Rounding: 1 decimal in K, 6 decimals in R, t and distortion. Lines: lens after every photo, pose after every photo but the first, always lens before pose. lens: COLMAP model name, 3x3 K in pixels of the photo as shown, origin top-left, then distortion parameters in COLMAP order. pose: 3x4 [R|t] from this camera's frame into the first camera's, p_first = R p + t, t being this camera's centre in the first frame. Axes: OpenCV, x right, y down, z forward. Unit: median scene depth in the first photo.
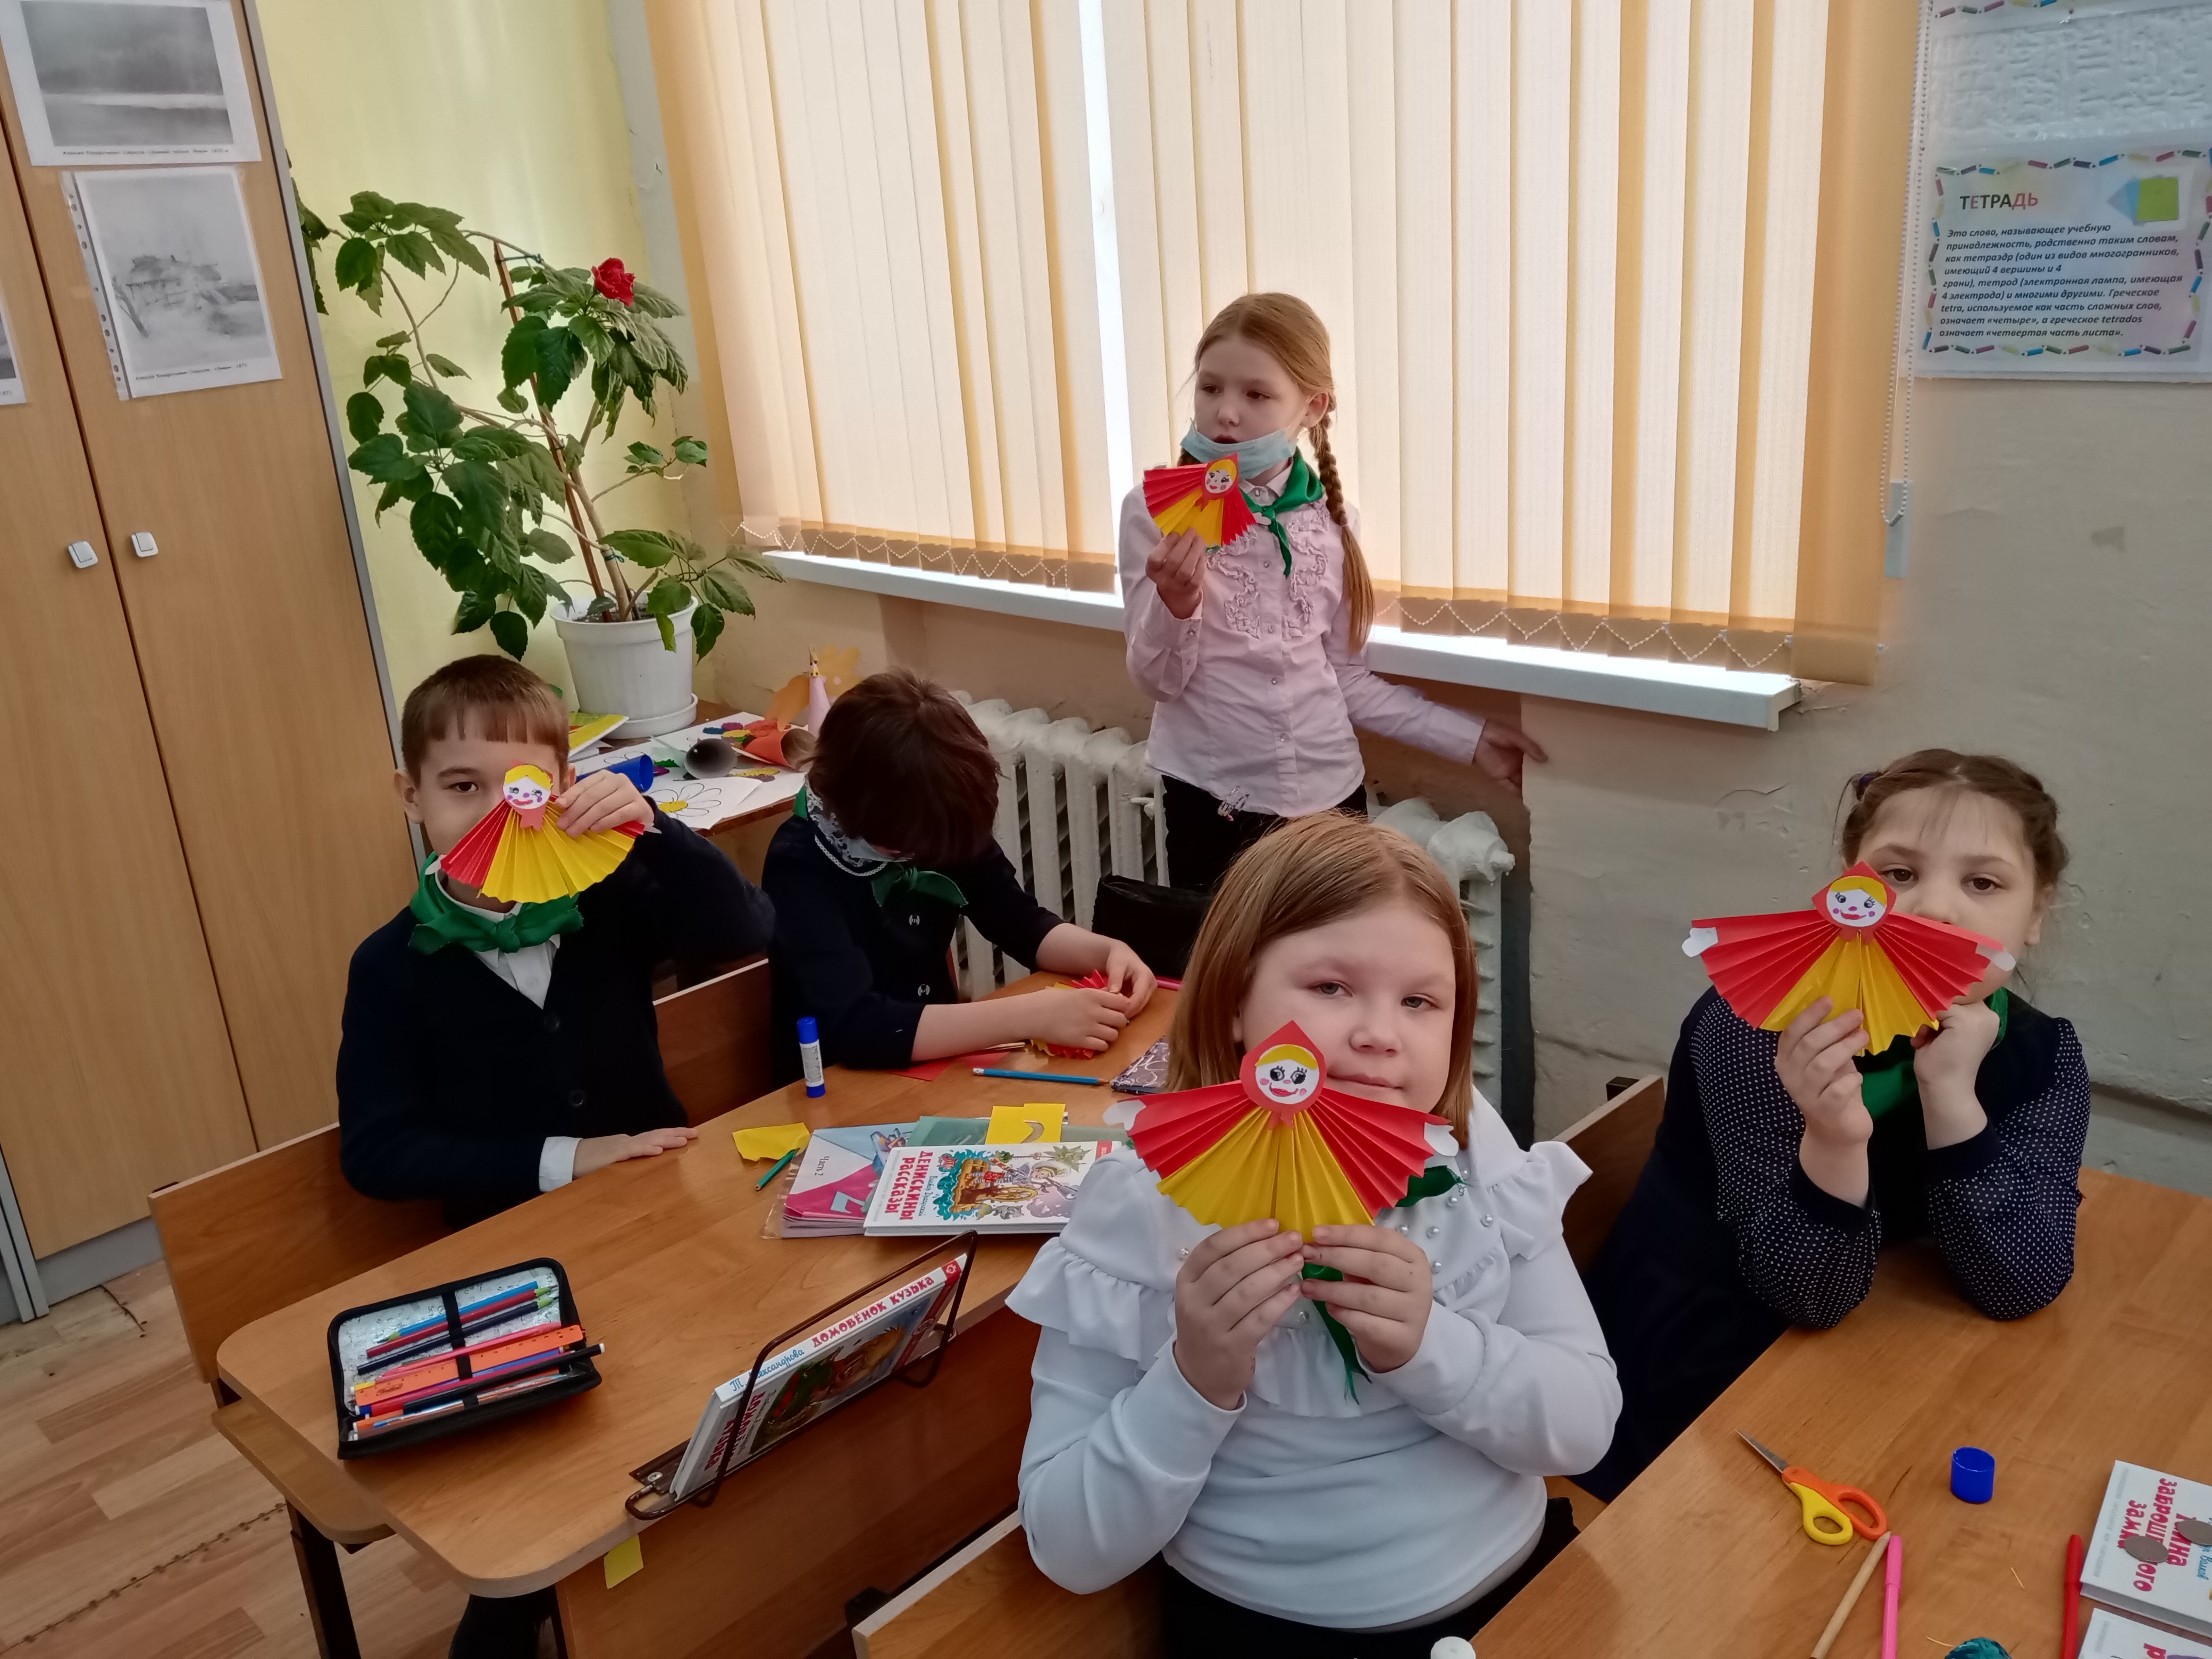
lens RADIAL K [[1786.8, 0, 1042.0], [0, 1786.8, 832.0], [0, 0, 1]] dist [0.089757, -0.121689]
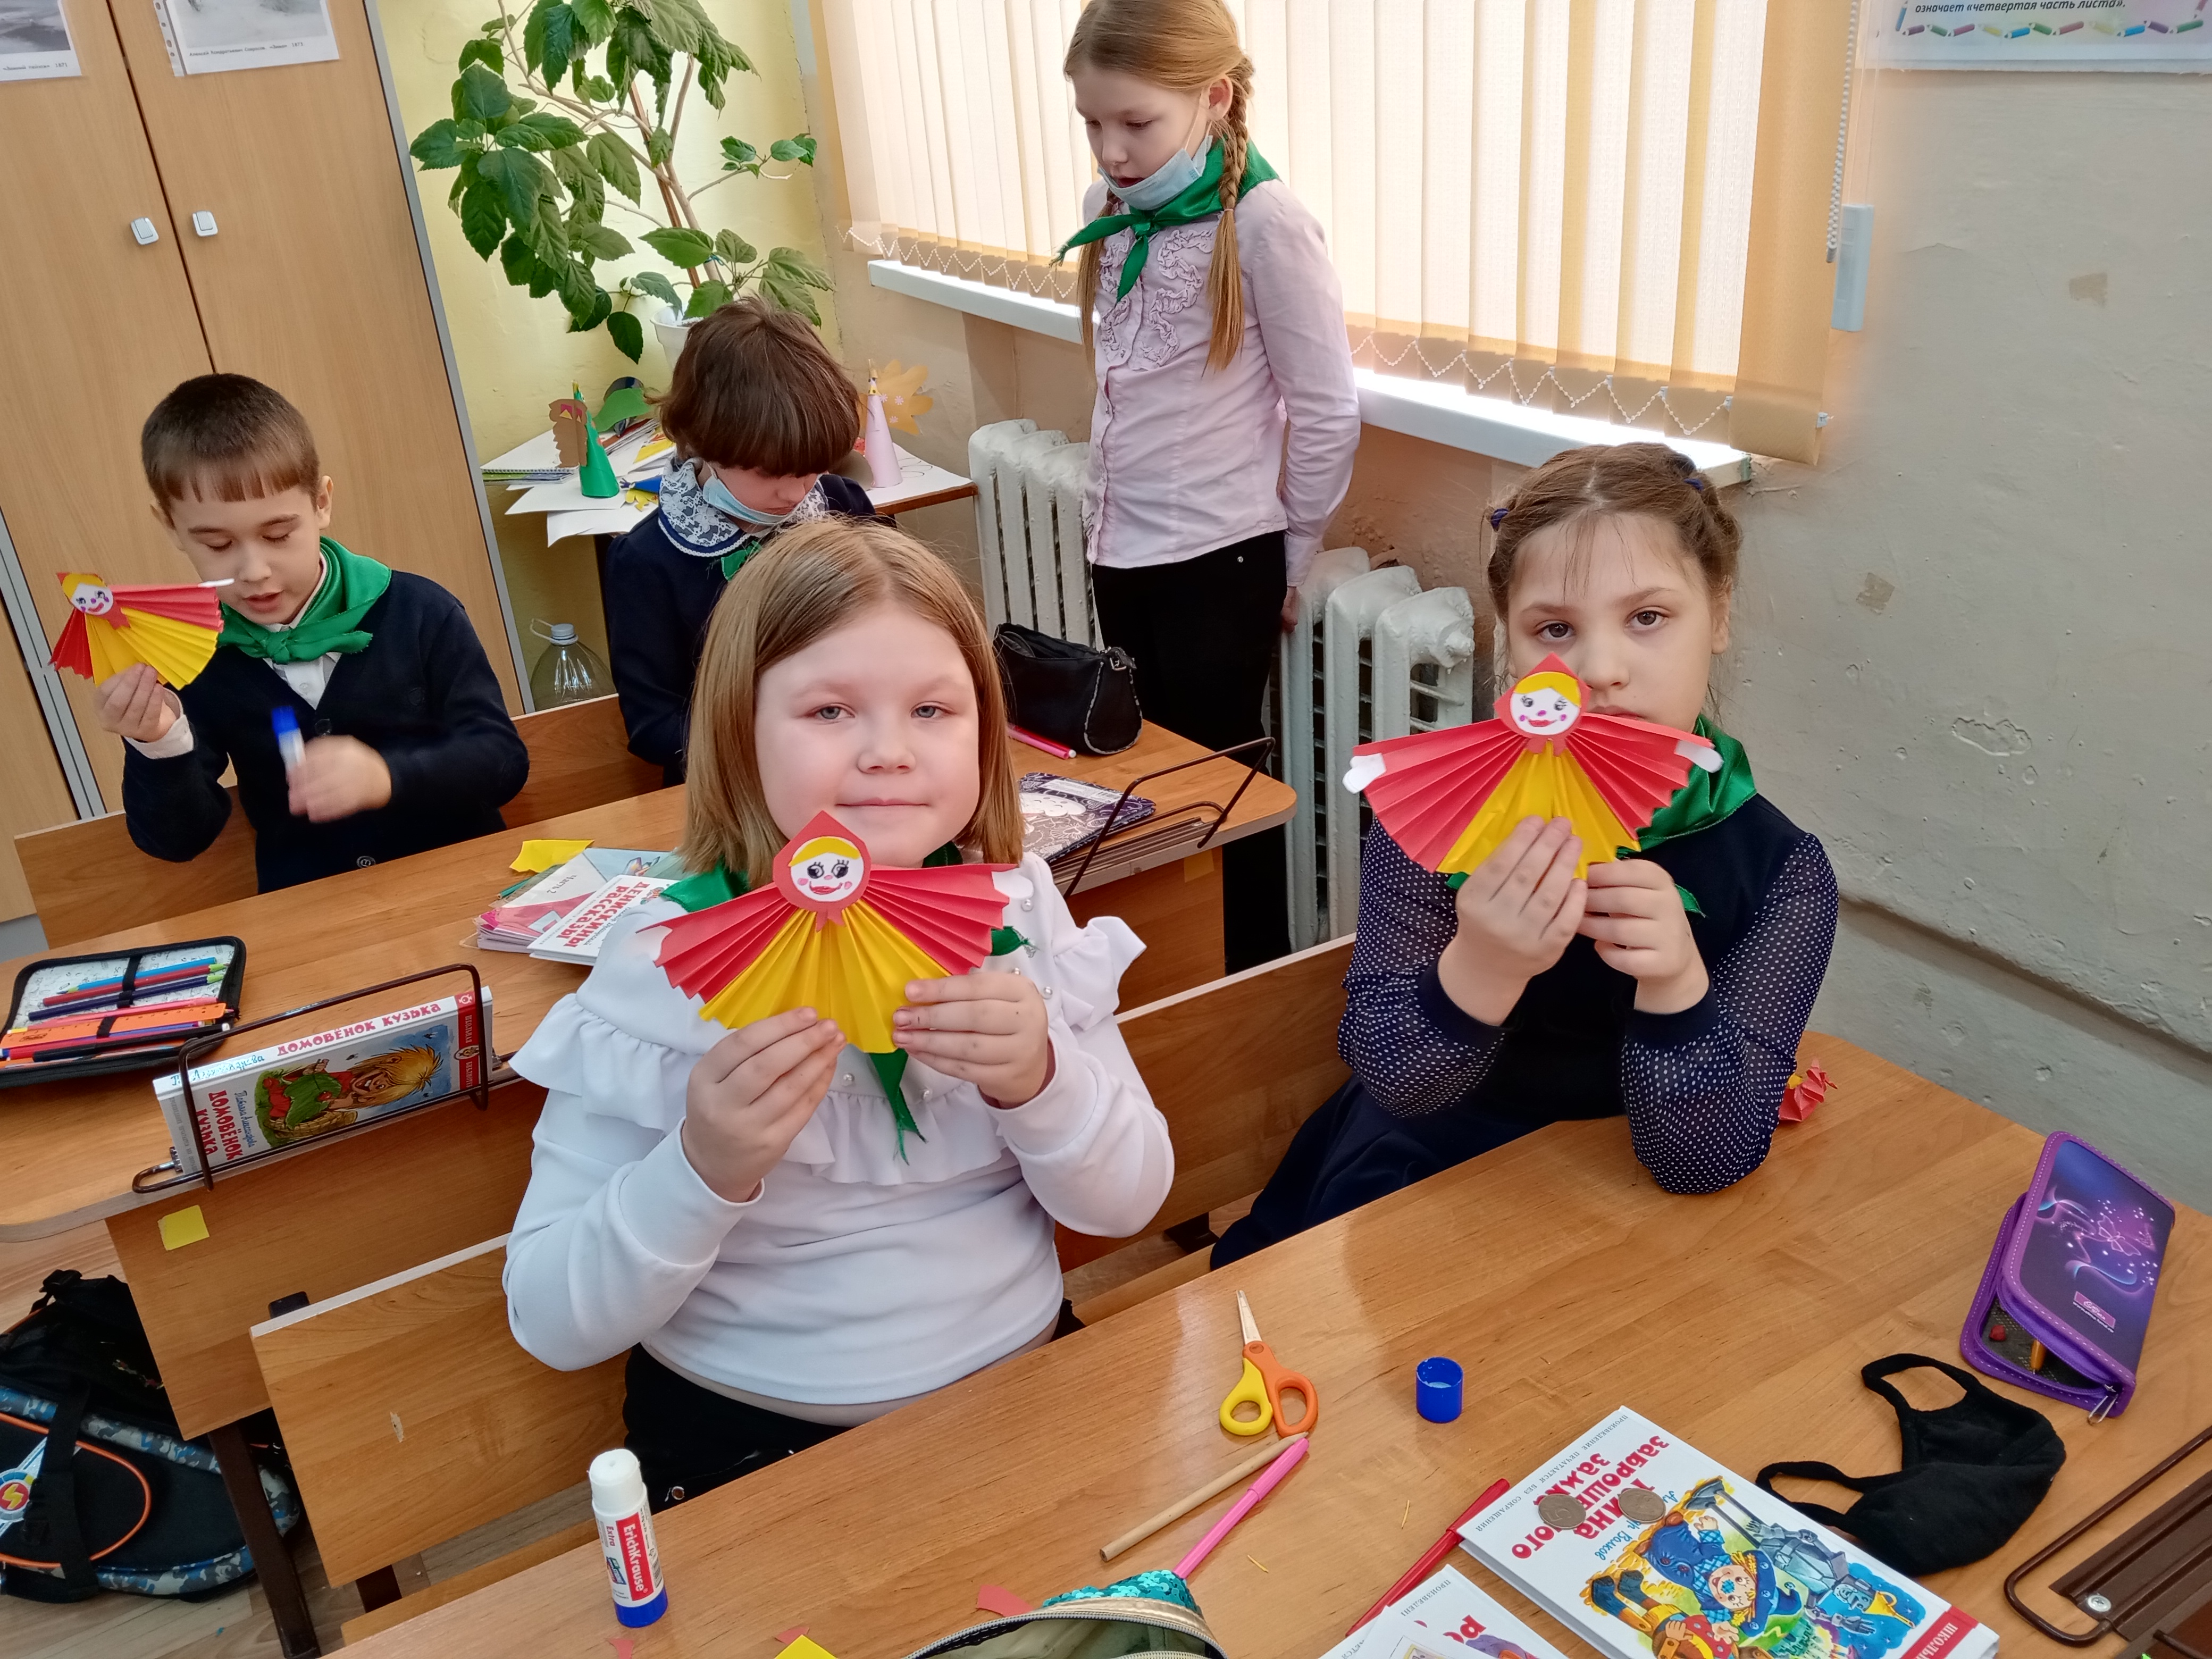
lens RADIAL K [[1782.5, 0, 1106.0], [0, 1782.5, 829.5], [0, 0, 1]] dist [0.012049, 0.002215]
pose [[0.966544, 0.113310, -0.230118, 0.367892], [-0.080630, 0.985877, 0.146785, -0.011559], [0.243500, -0.123320, 0.962029, 0.128078]]
